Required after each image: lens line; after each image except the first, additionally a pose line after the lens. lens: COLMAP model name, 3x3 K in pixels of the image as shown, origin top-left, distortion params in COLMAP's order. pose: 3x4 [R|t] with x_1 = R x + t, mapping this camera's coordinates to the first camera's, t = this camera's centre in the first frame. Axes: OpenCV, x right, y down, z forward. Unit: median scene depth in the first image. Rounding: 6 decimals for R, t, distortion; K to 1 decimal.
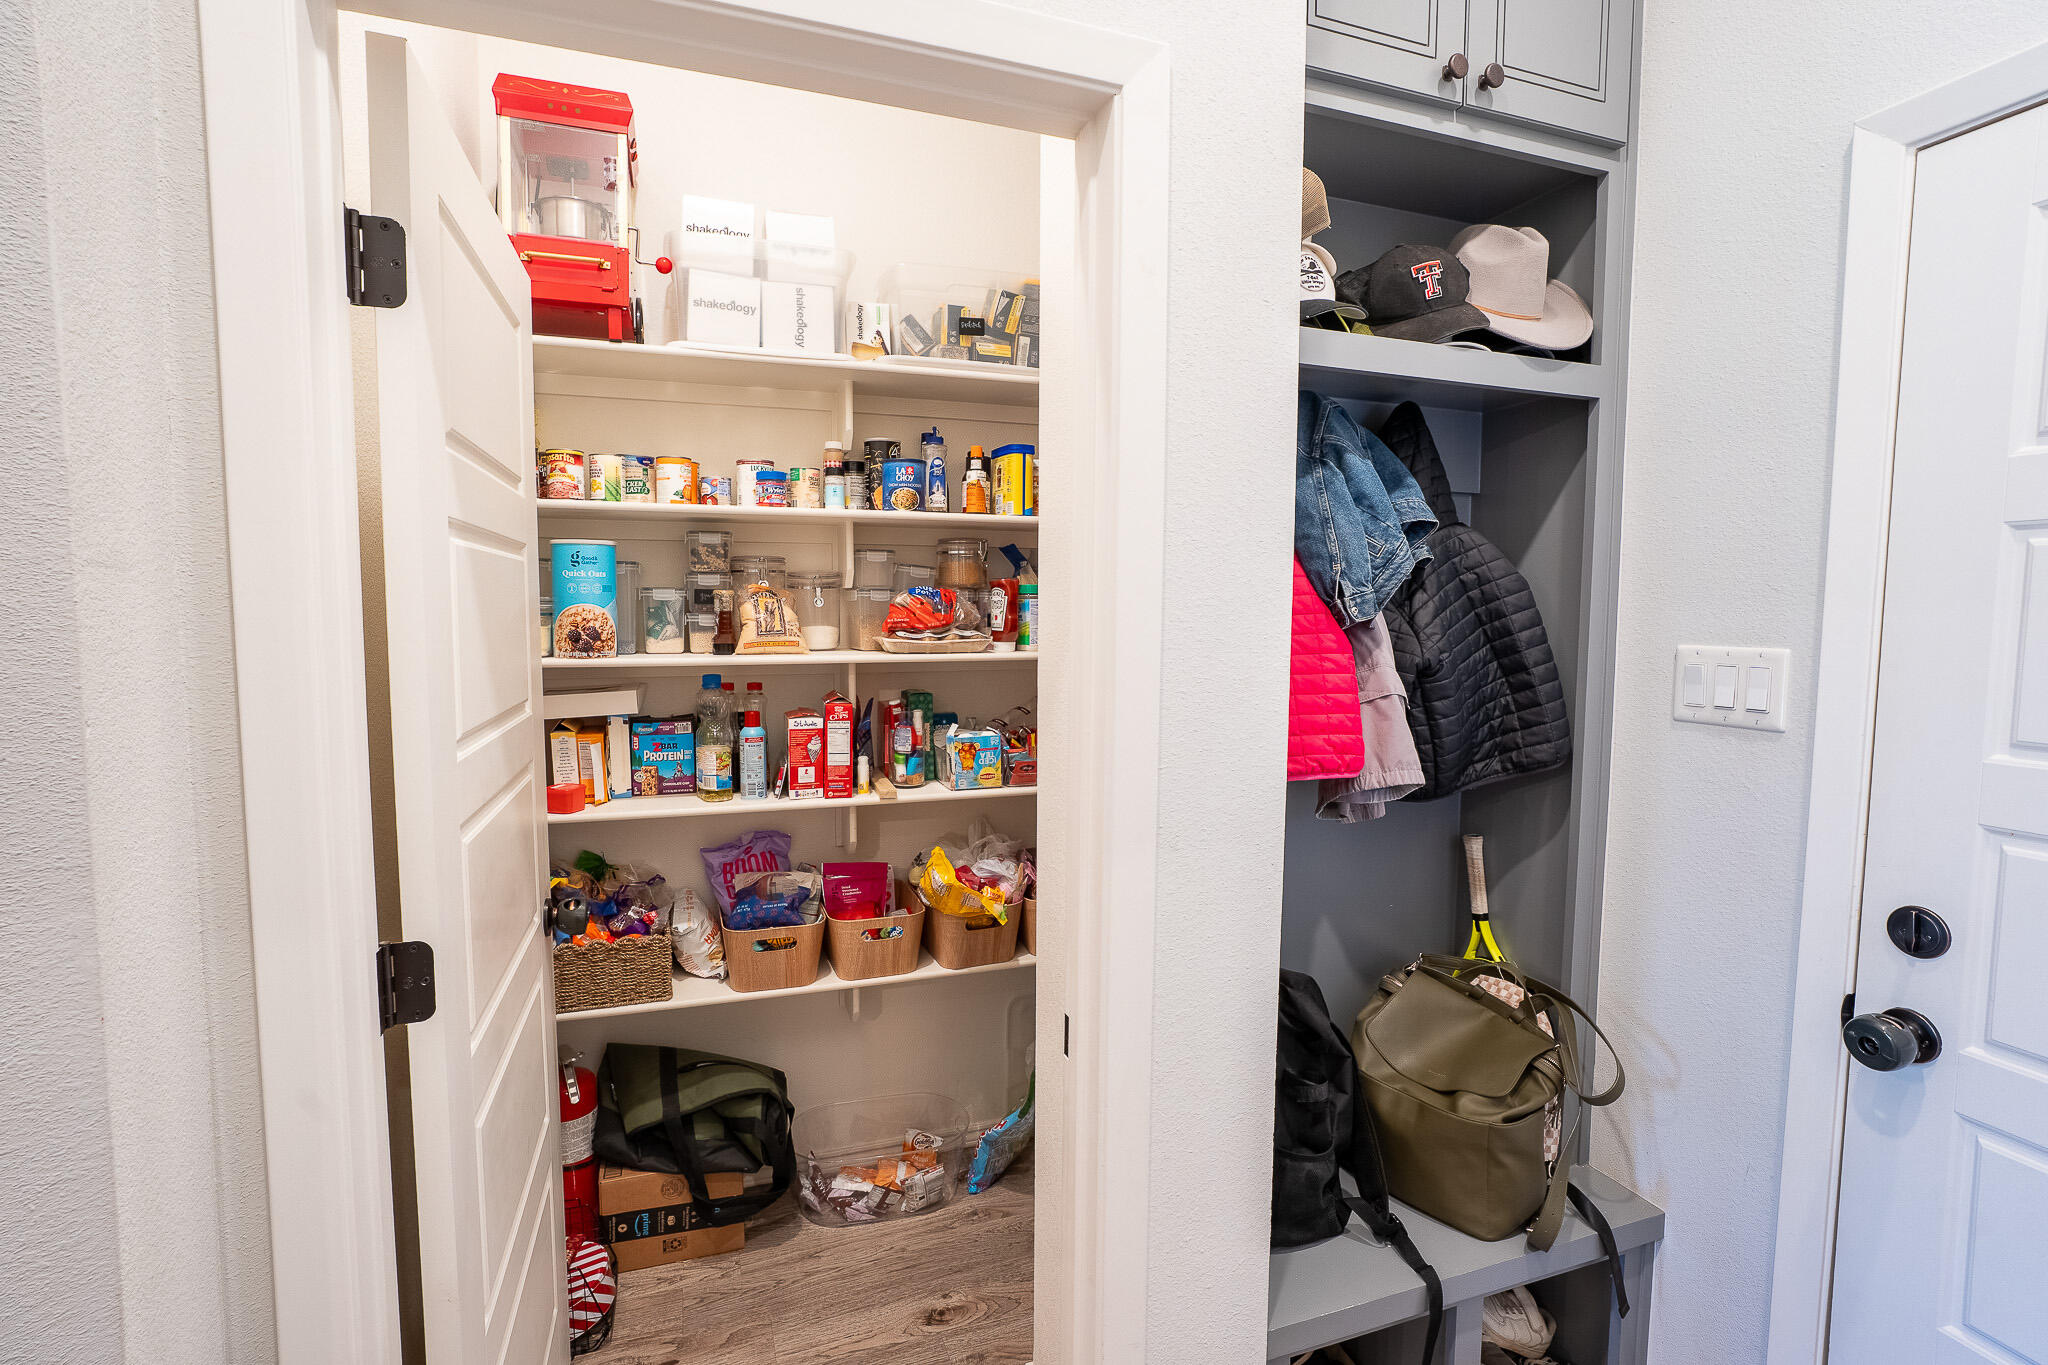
lens RADIAL K [[945.5, 0, 1024.0], [0, 945.5, 682.5], [0, 0, 1]] dist [-0.001303, -0.000153]
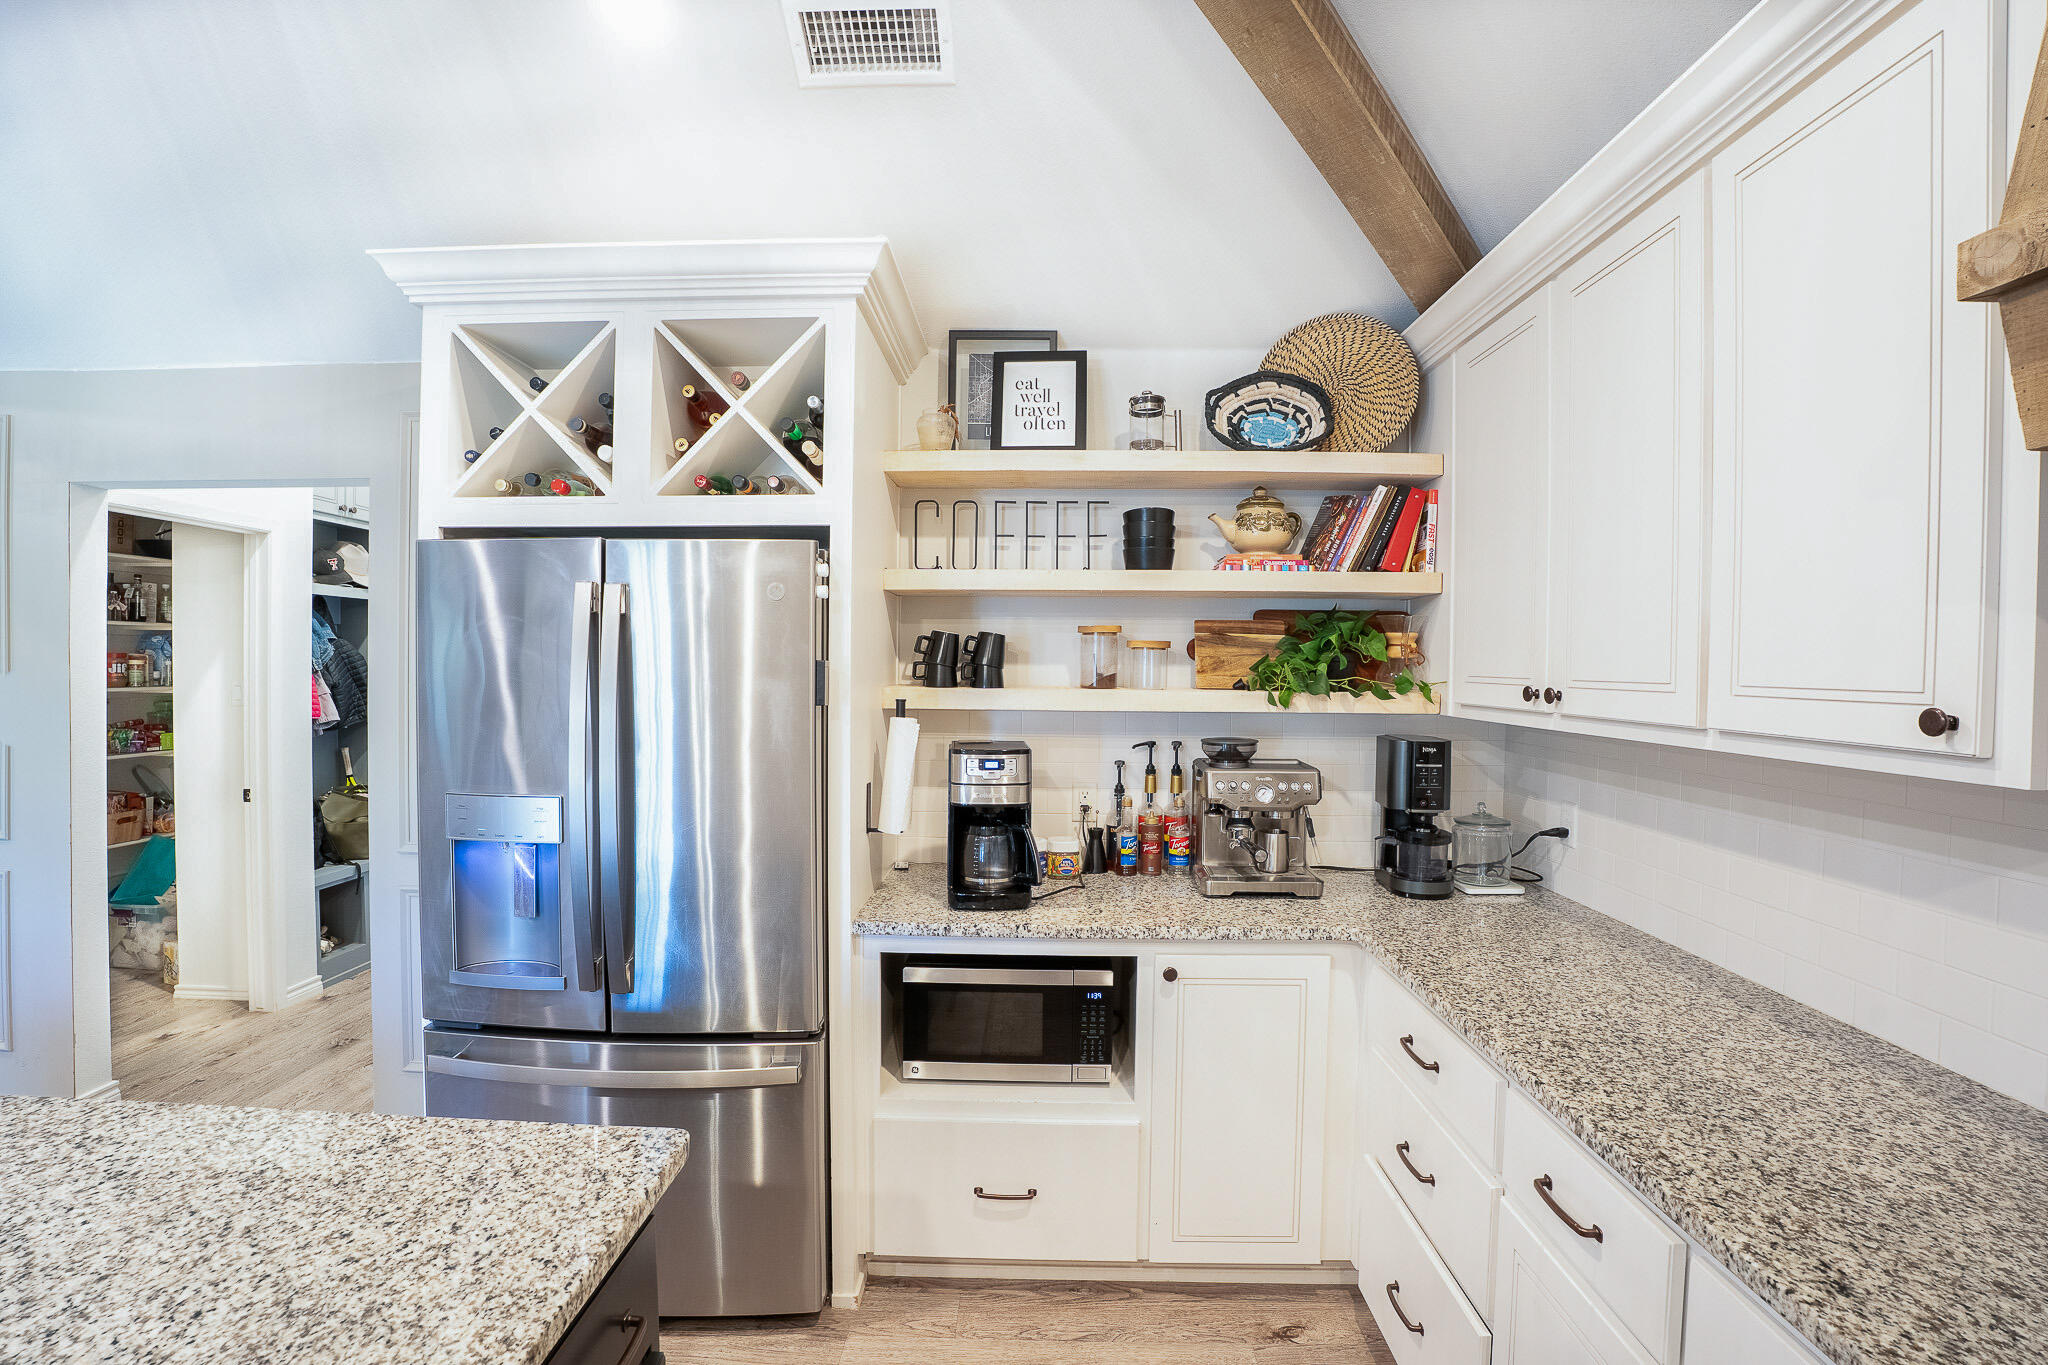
lens RADIAL K [[1039.4, 0, 1024.0], [0, 1039.4, 682.5], [0, 0, 1]] dist [-0.047035, 0.000008]
pose [[0.356515, -0.021117, 0.934051, -1.917352], [0.073489, 0.997281, -0.005503, 0.161212], [-0.931395, 0.070604, 0.357097, -2.321938]]
